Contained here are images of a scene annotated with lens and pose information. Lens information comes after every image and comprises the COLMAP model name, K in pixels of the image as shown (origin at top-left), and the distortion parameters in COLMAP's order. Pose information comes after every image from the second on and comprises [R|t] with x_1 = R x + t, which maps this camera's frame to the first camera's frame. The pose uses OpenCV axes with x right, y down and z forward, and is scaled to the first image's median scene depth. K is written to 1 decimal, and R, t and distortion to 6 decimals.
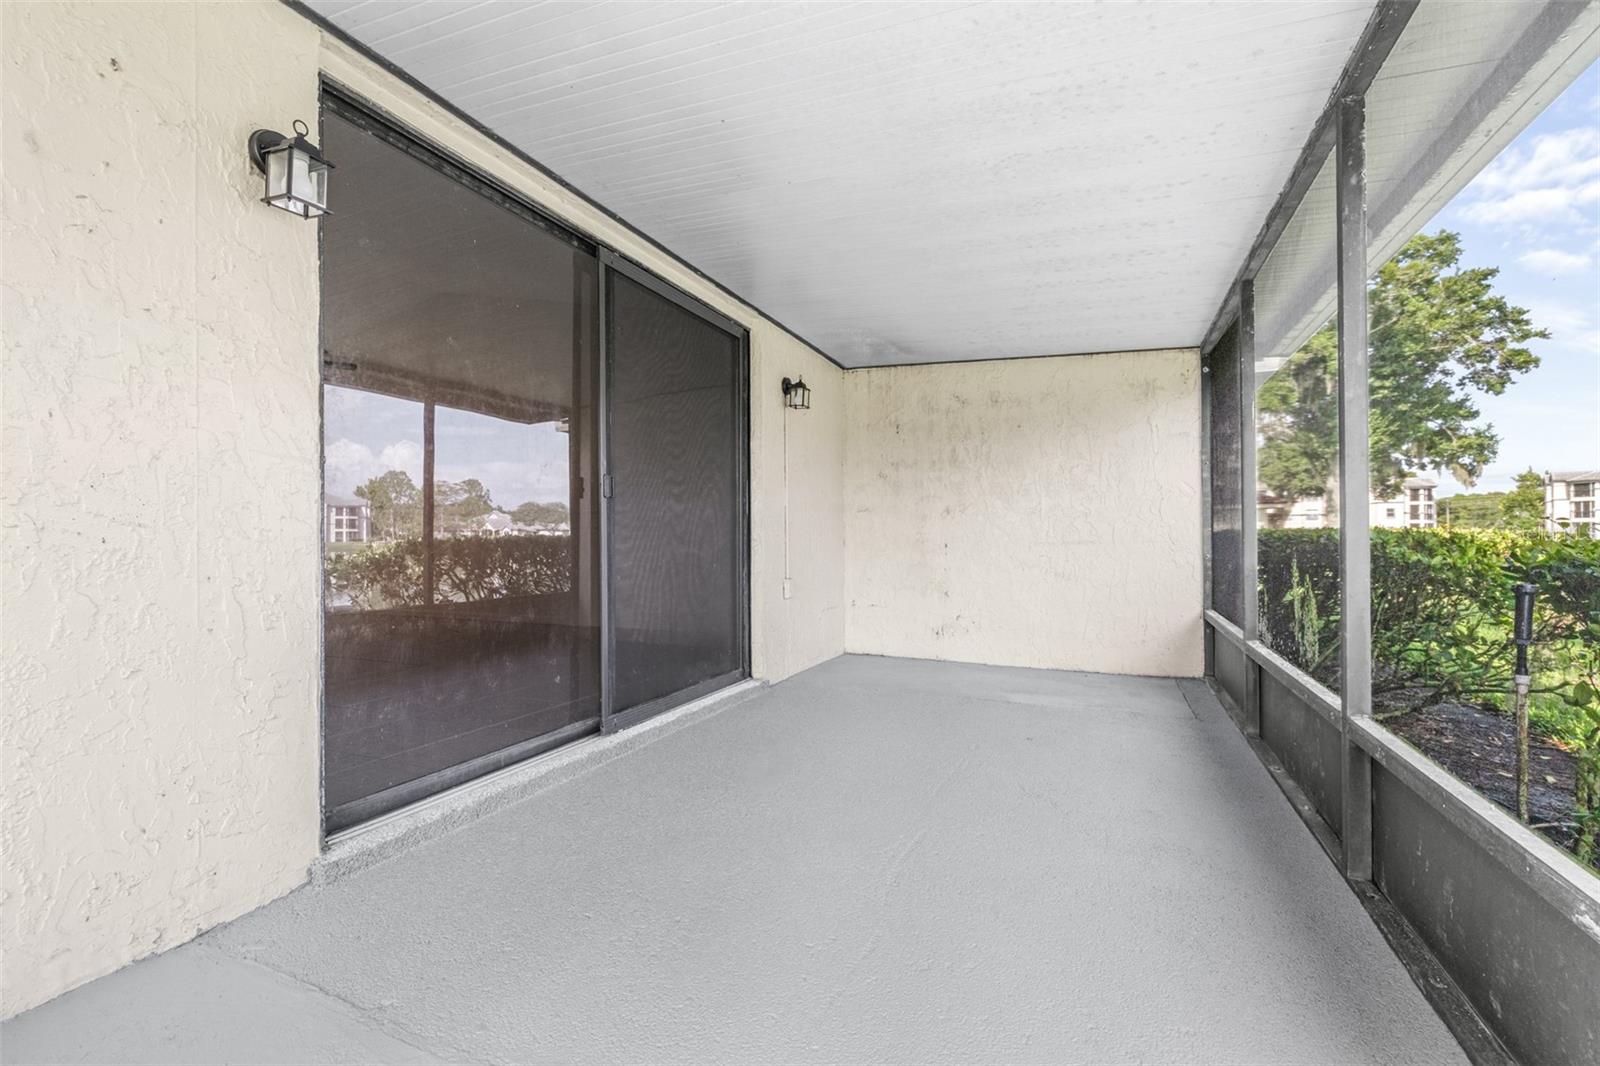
lens RADIAL K [[677.5, 0, 799.5], [0, 677.5, 527.4], [0, 0, 1]] dist [0.001238, 0.000085]
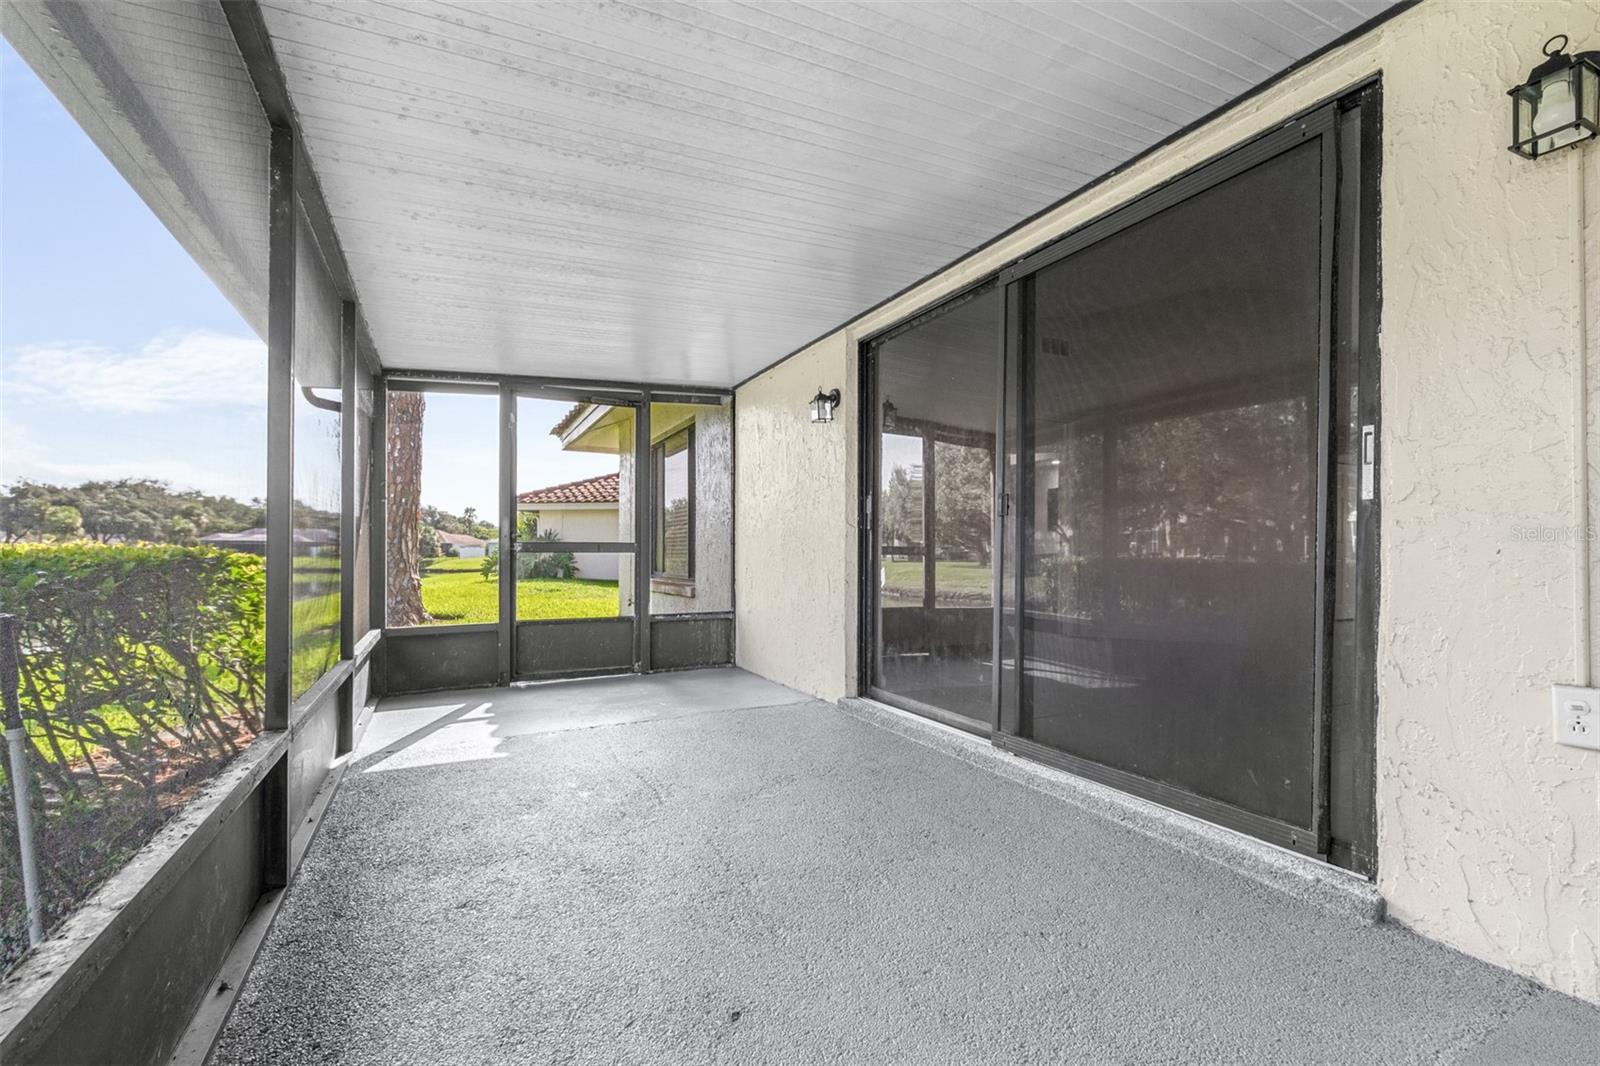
lens RADIAL K [[714.0, 0, 813.8], [0, 714.0, 530.2], [0, 0, 1]] dist [0.002086, 0.000113]
pose [[-0.622360, -0.032108, -0.782073, 0.423333], [0.007266, 0.998878, -0.046791, 0.016298], [0.782698, -0.034804, -0.621428, 0.840014]]
